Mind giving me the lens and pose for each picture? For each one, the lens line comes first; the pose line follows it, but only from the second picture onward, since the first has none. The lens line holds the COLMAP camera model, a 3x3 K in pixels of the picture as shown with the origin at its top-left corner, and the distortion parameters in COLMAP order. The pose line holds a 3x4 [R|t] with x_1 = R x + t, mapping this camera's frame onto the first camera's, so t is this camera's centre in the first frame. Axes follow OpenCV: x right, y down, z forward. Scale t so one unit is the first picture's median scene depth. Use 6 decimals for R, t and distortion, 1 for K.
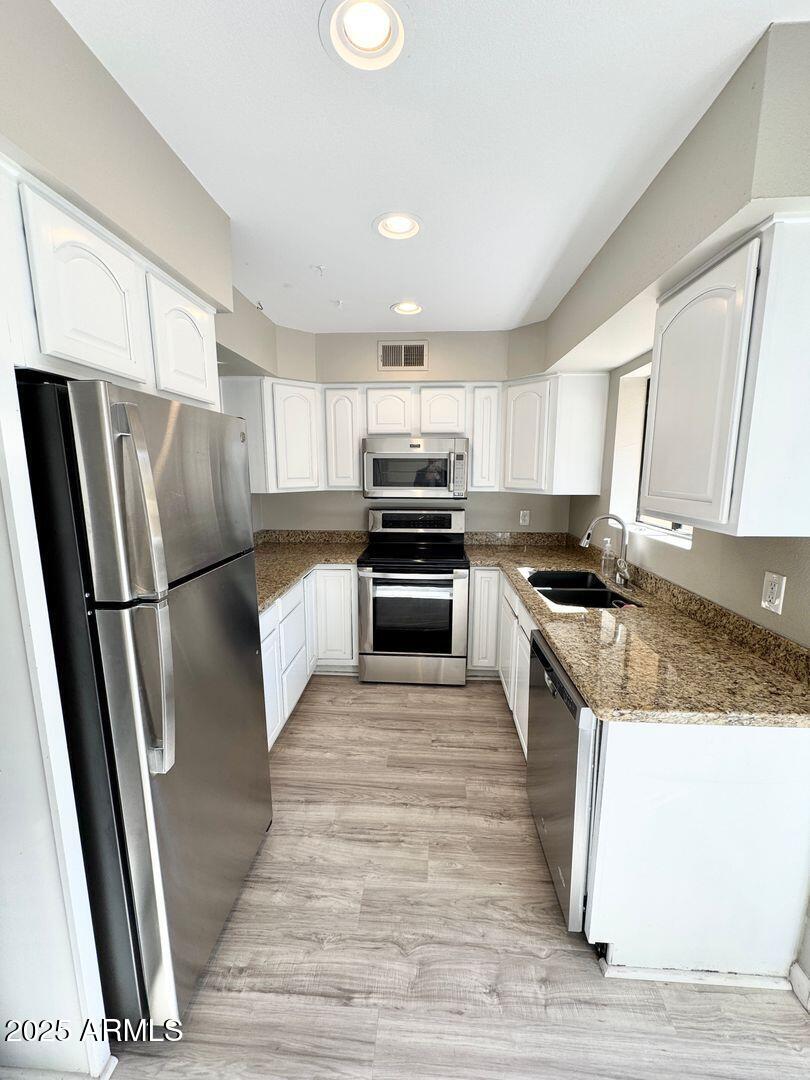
lens RADIAL K [[428.7, 0, 405.0], [0, 428.7, 540.0], [0, 0, 1]] dist [-0.000409, -0.000140]
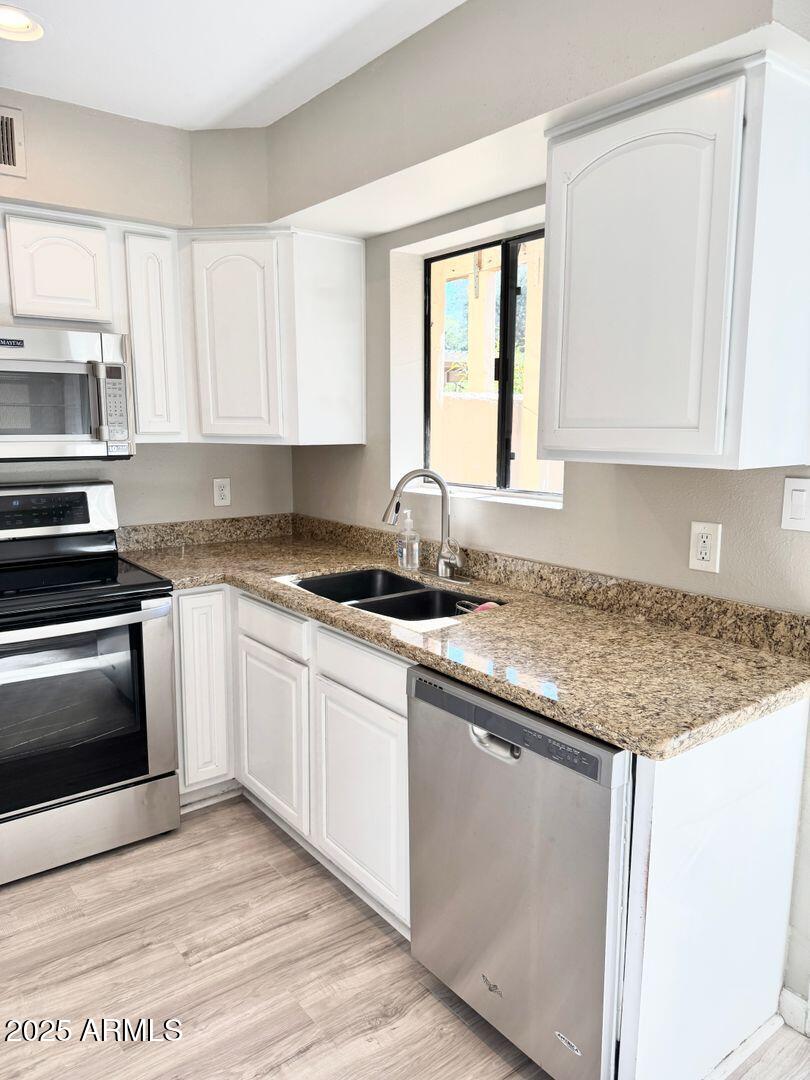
lens RADIAL K [[766.1, 0, 404.8], [0, 766.1, 544.1], [0, 0, 1]] dist [0.018637, -0.024980]
pose [[0.754821, -0.105291, 0.647425, -0.217201], [0.106304, 0.993620, 0.037655, 0.003269], [-0.647259, 0.040401, 0.761199, 0.136798]]
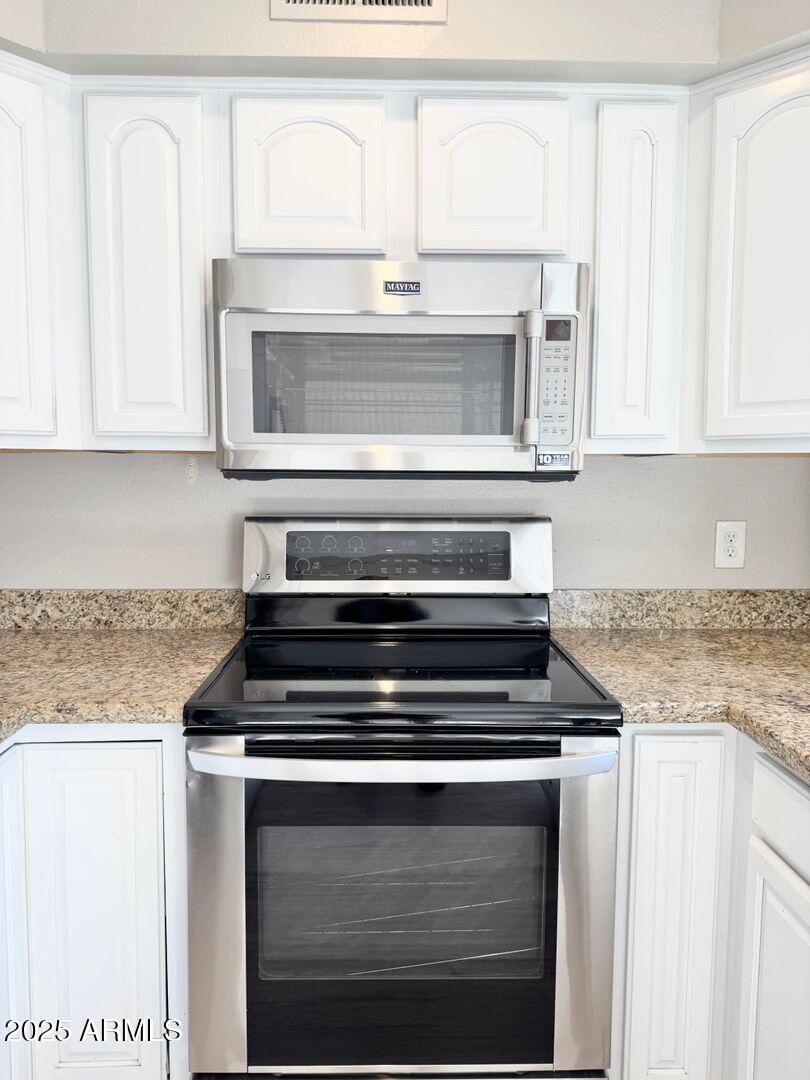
lens RADIAL K [[766.1, 0, 404.8], [0, 766.1, 544.1], [0, 0, 1]] dist [0.018637, -0.024980]
pose [[0.995671, -0.005745, 0.092767, -0.023896], [0.012163, 0.997559, -0.068762, -0.017175], [-0.092146, 0.069593, 0.993311, 0.532679]]
